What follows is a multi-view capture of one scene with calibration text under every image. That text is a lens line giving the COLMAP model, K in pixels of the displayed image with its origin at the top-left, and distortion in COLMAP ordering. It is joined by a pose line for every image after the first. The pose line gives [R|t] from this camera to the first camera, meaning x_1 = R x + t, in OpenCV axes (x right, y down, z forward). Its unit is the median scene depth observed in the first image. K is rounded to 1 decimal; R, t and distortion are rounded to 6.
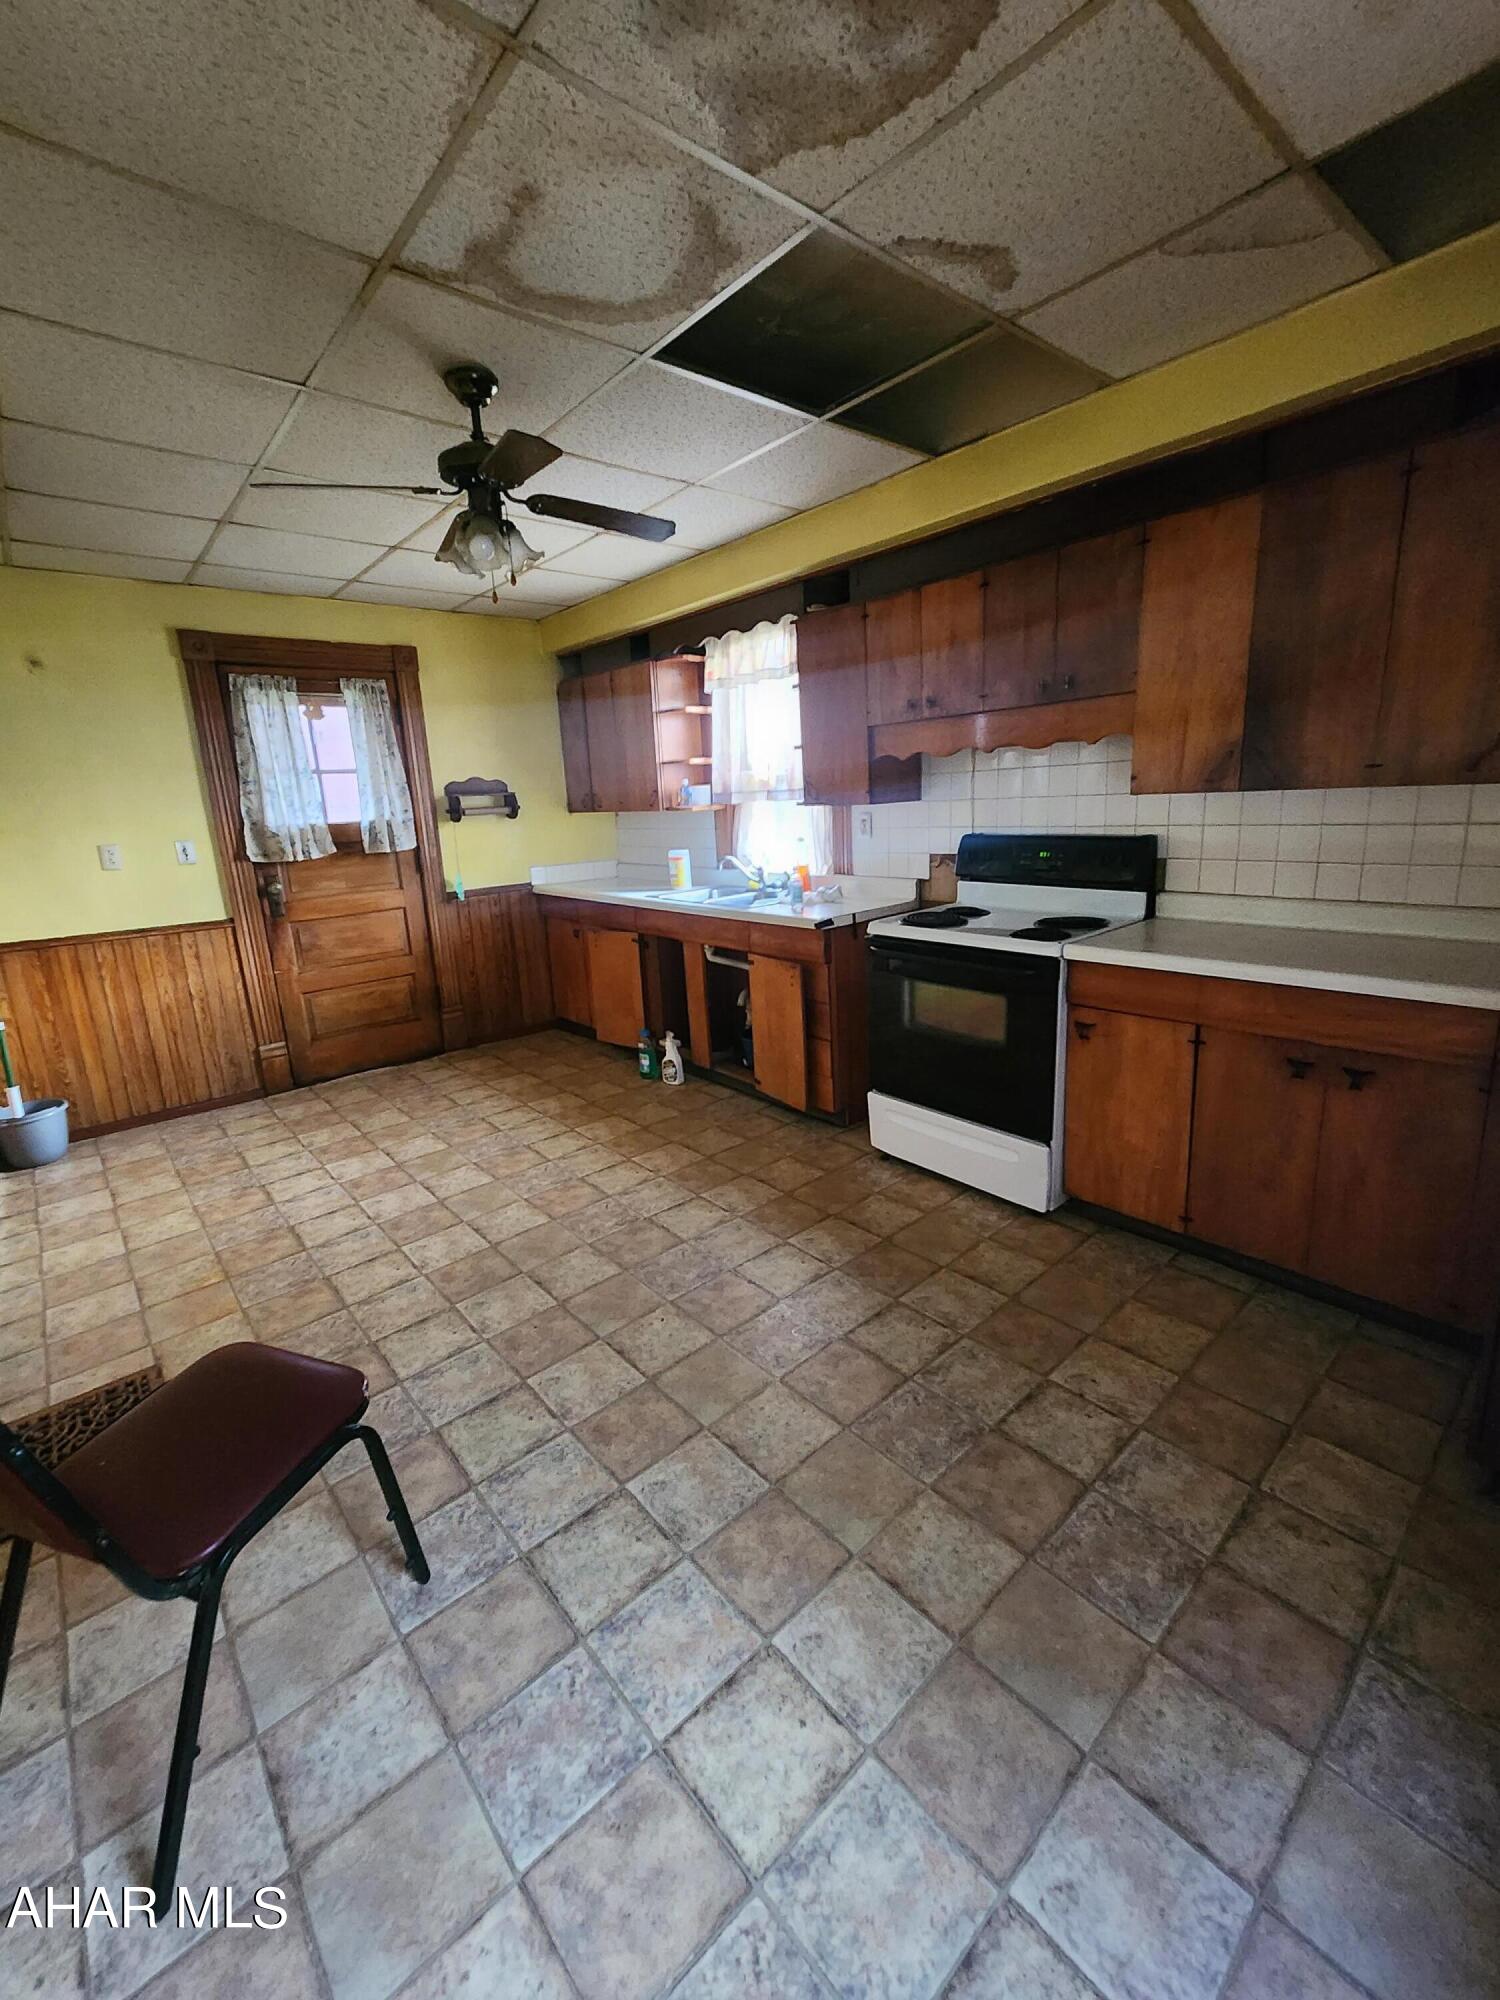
lens RADIAL K [[813.5, 0, 810.6], [0, 813.5, 1036.6], [0, 0, 1]] dist [-0.003817, 0.000140]
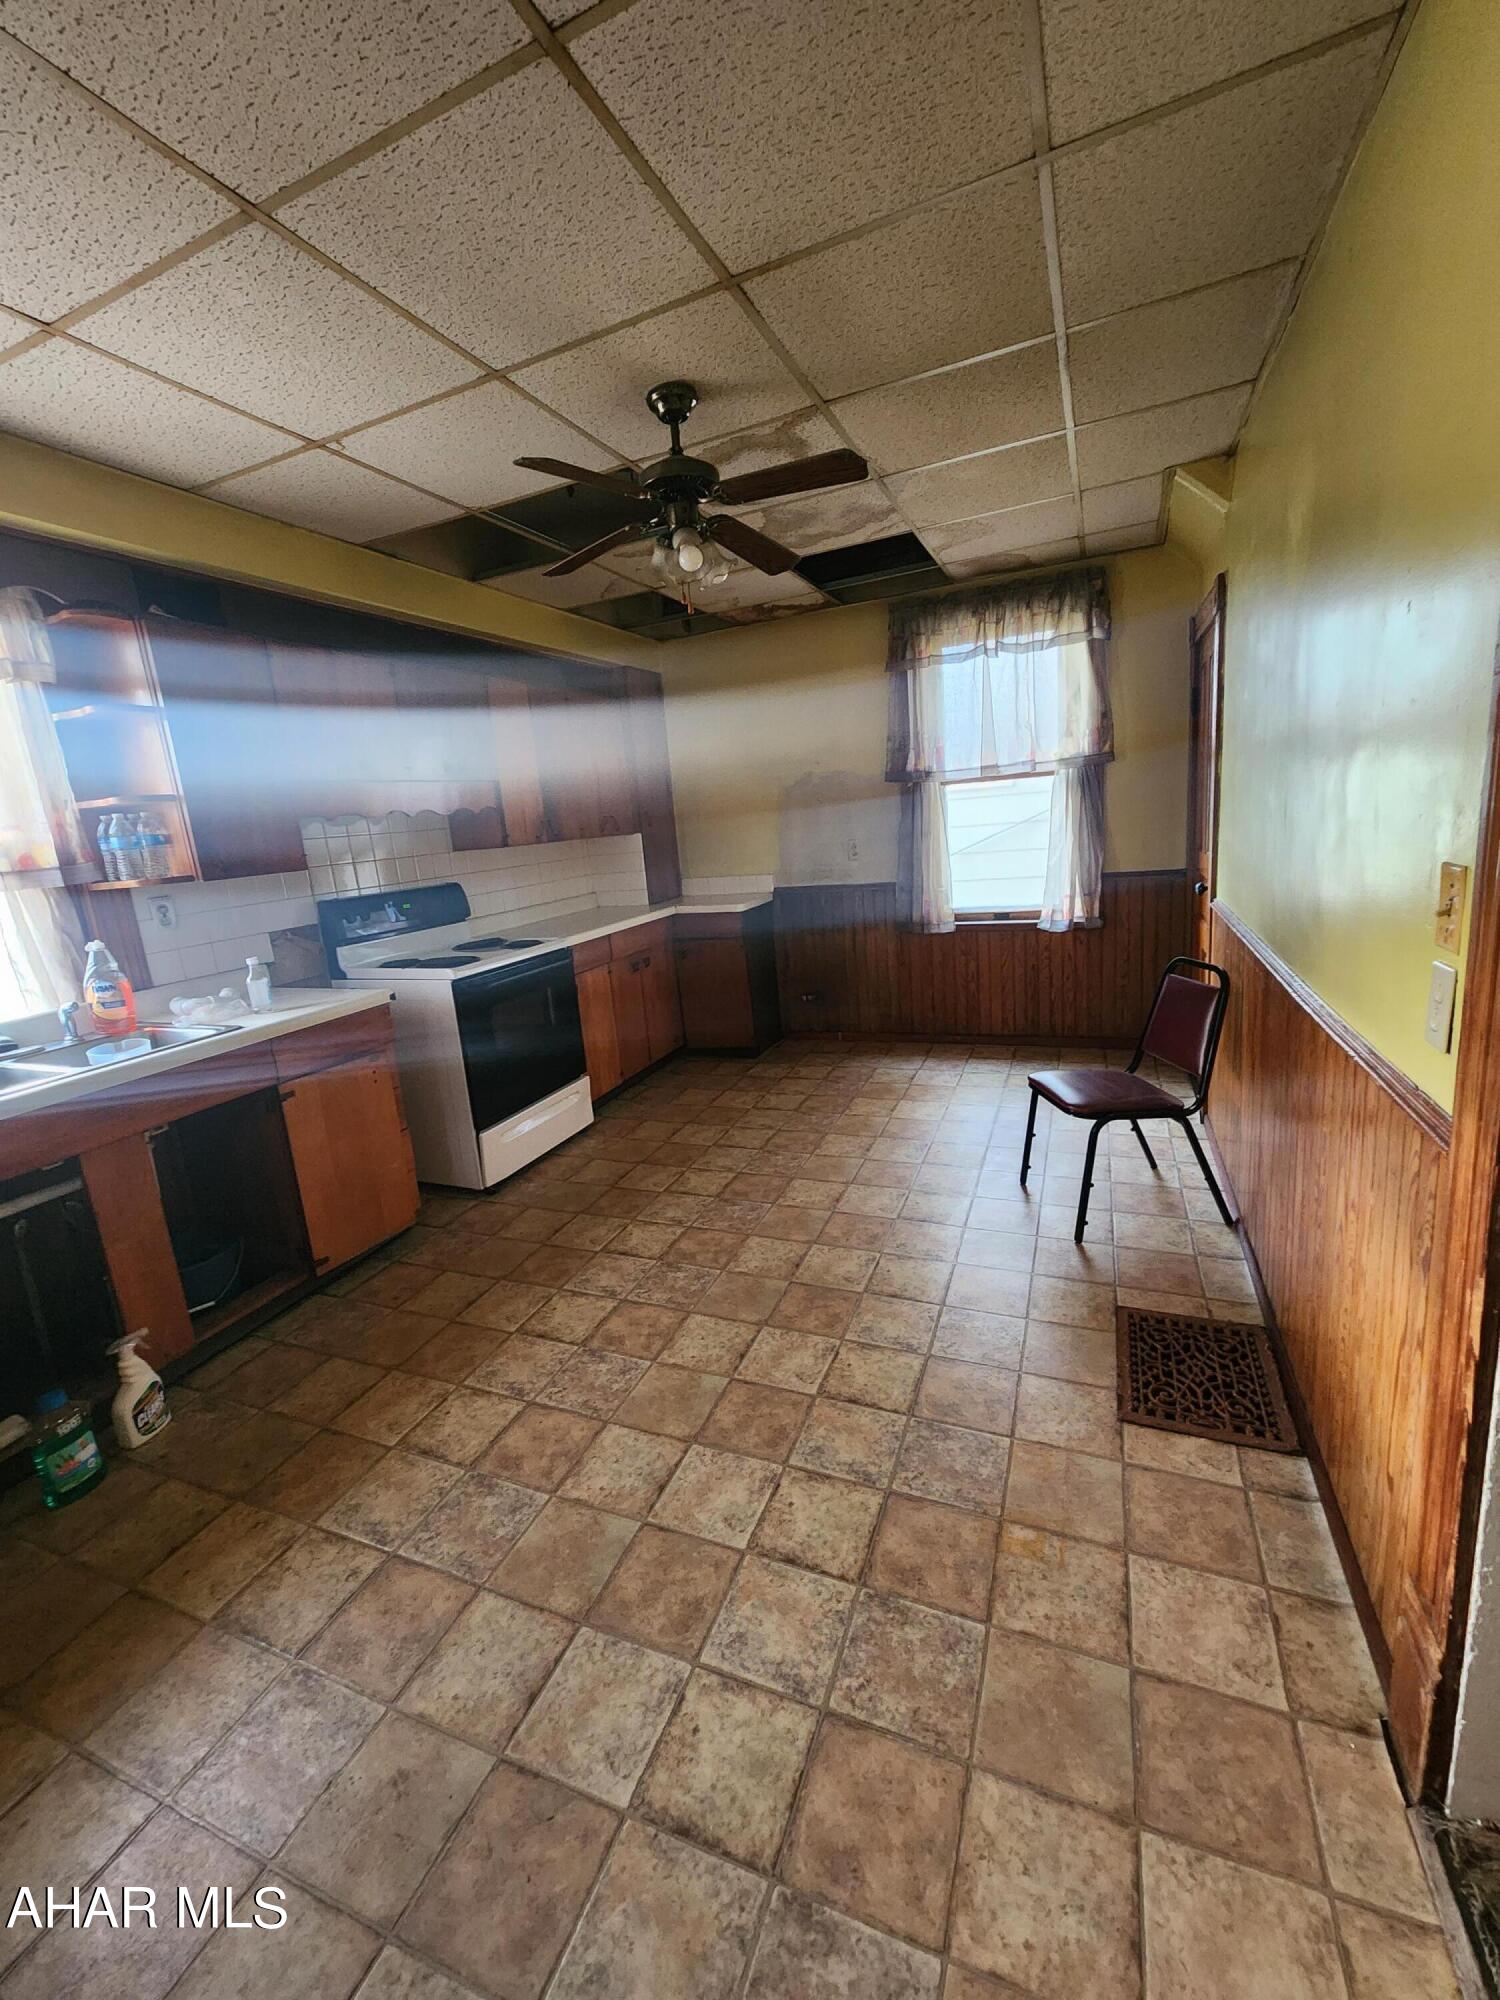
lens RADIAL K [[813.5, 0, 750.1], [0, 813.5, 985.0], [0, 0, 1]] dist [-0.003817, 0.000140]
pose [[-0.397335, -0.110964, 0.910940, -1.027013], [0.362161, 0.893128, 0.266762, -0.257223], [-0.843187, 0.435901, -0.314684, 1.048852]]
